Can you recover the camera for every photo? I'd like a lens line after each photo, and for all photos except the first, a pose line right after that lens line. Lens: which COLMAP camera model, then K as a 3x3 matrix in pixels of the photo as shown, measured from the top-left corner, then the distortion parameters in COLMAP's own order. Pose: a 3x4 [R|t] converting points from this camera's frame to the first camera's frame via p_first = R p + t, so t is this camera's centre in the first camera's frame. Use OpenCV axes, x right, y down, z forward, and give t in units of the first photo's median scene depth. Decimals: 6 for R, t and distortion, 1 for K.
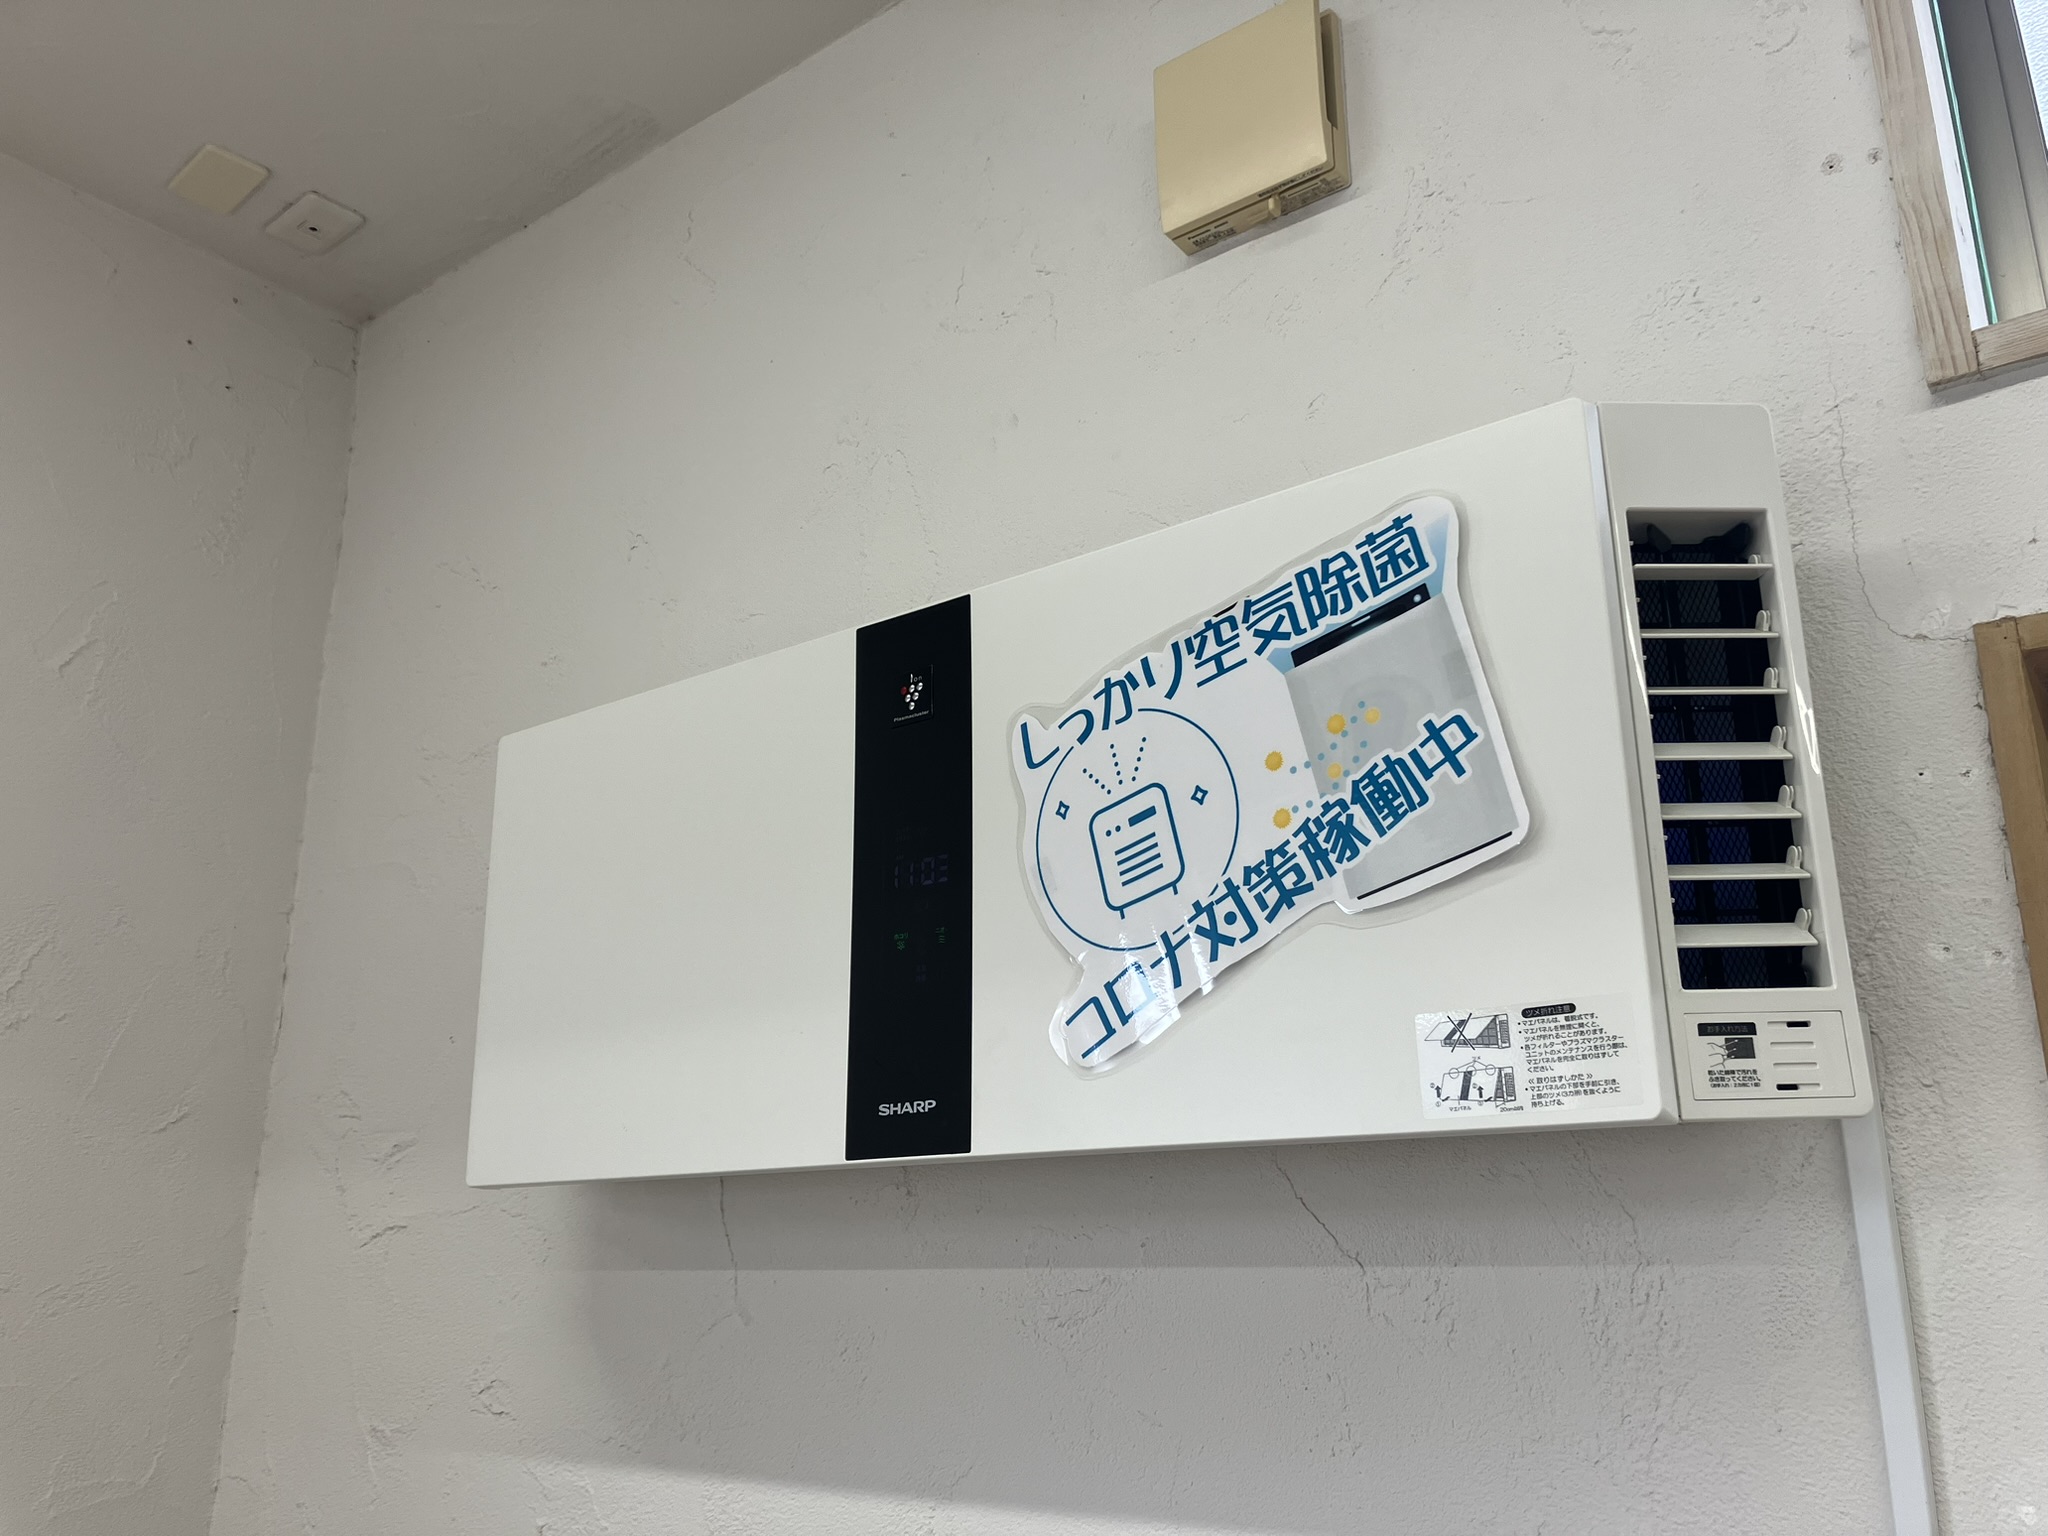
lens RADIAL K [[1680.7, 0, 1024.0], [0, 1680.7, 768.0], [0, 0, 1]] dist [0.071971, -0.092079]
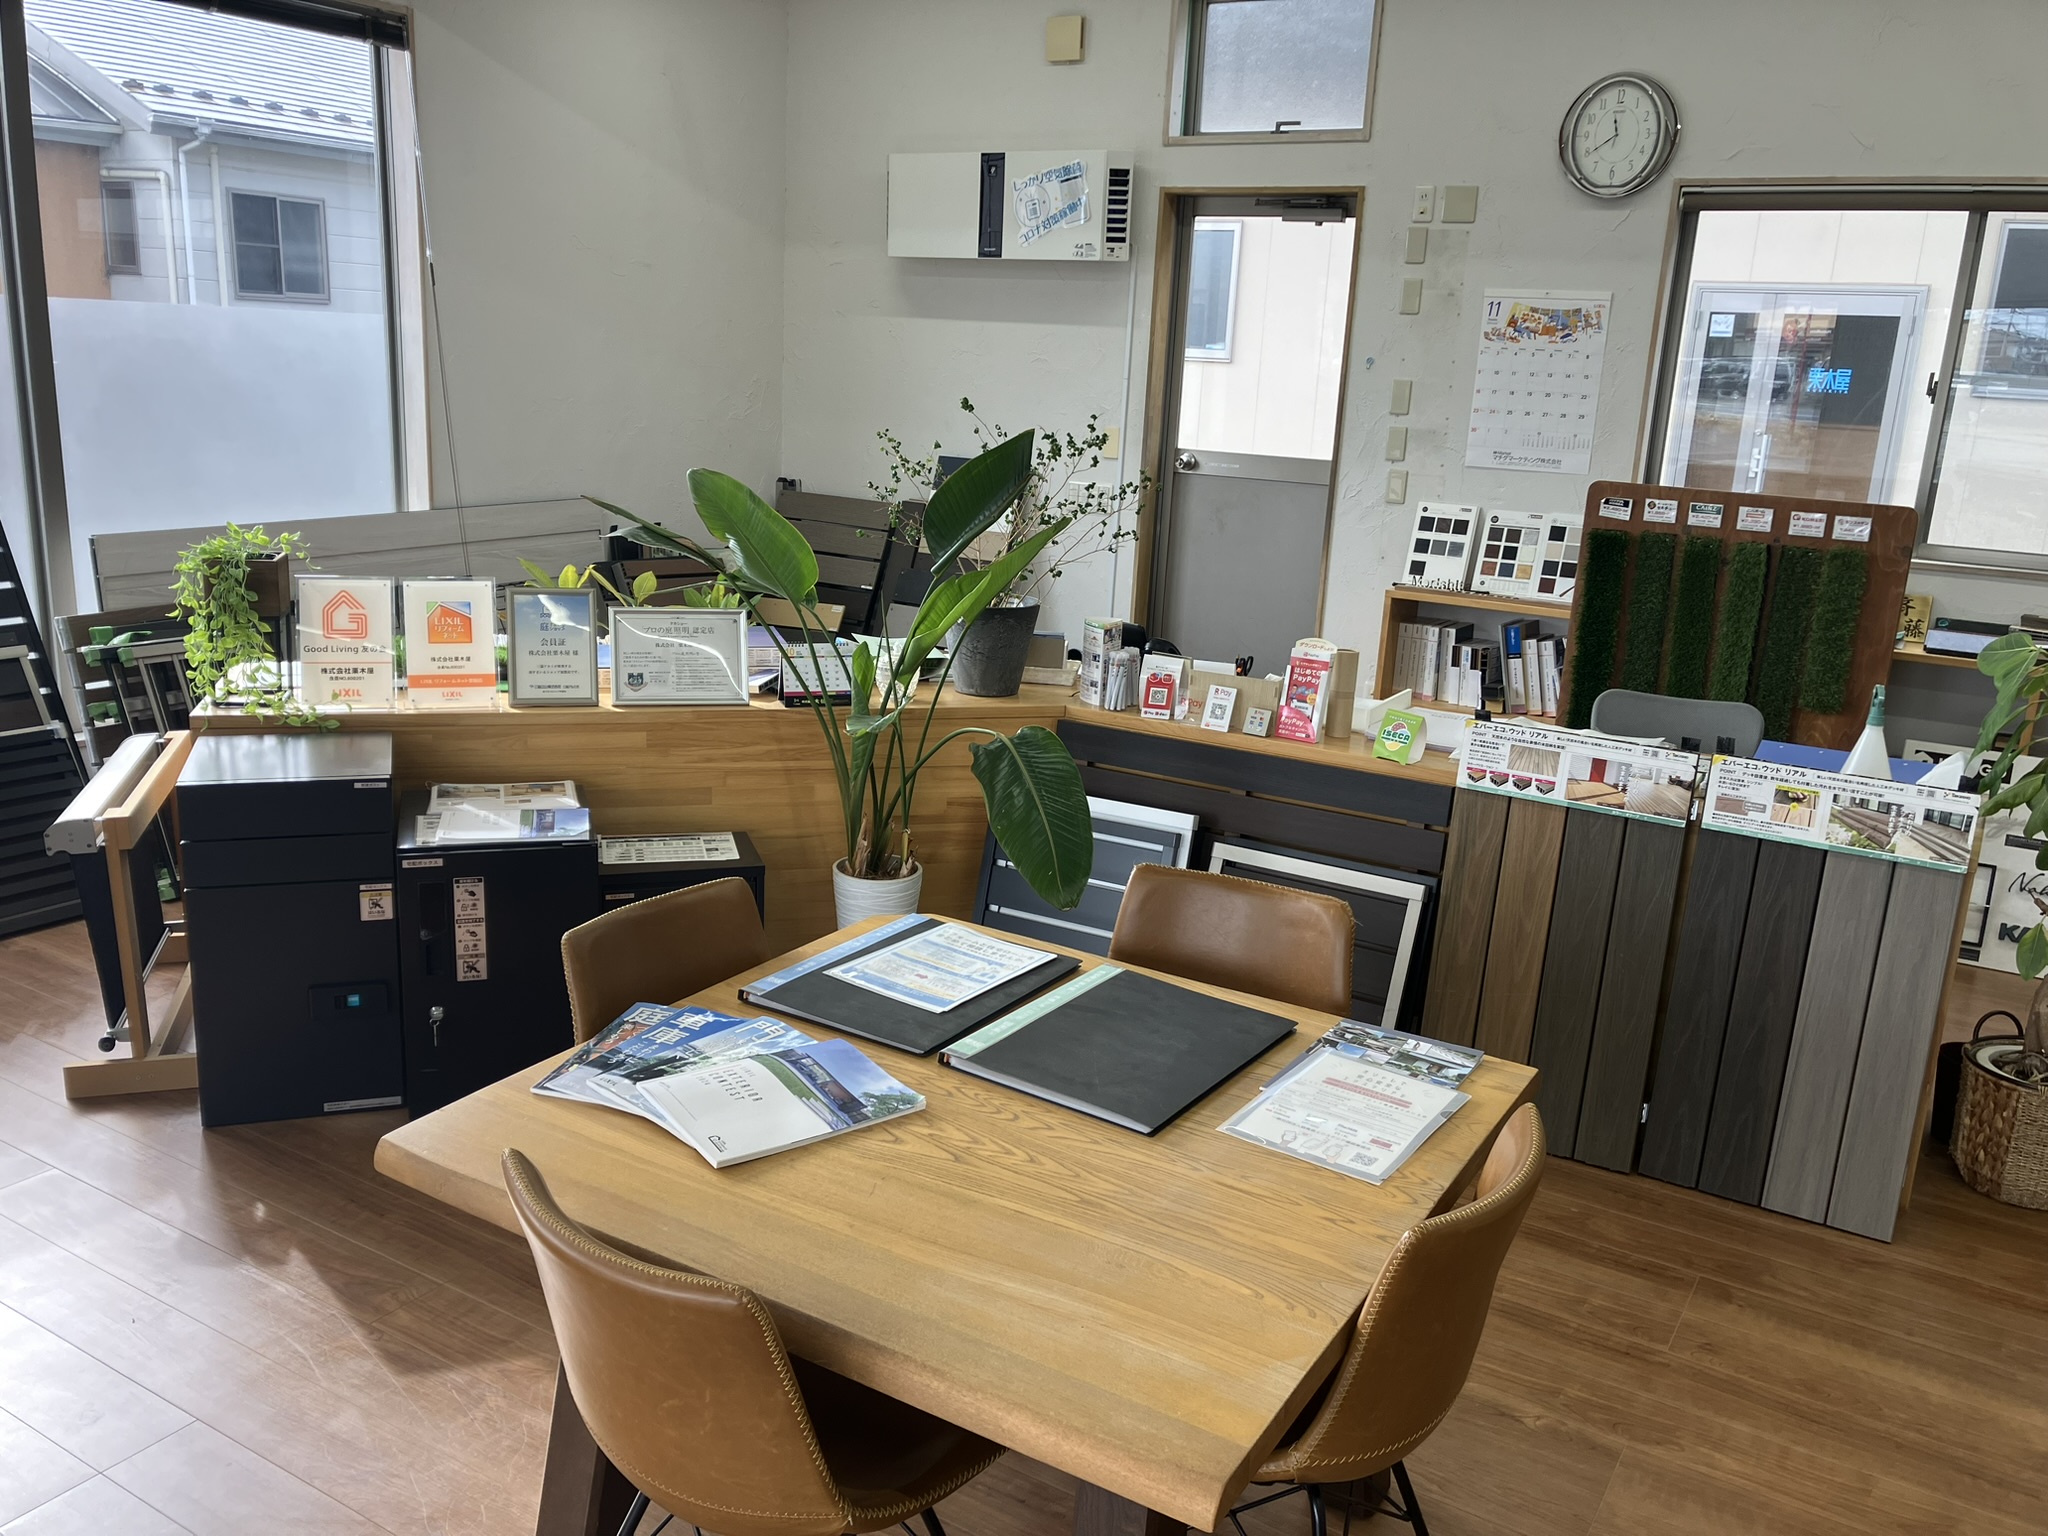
lens RADIAL K [[1680.7, 0, 1024.0], [0, 1680.7, 768.0], [0, 0, 1]] dist [0.071971, -0.092079]
pose [[0.993678, 0.019868, 0.110495, -0.609331], [-0.074293, 0.854257, 0.514515, -1.386271], [-0.084169, -0.519471, 0.850333, -5.309098]]
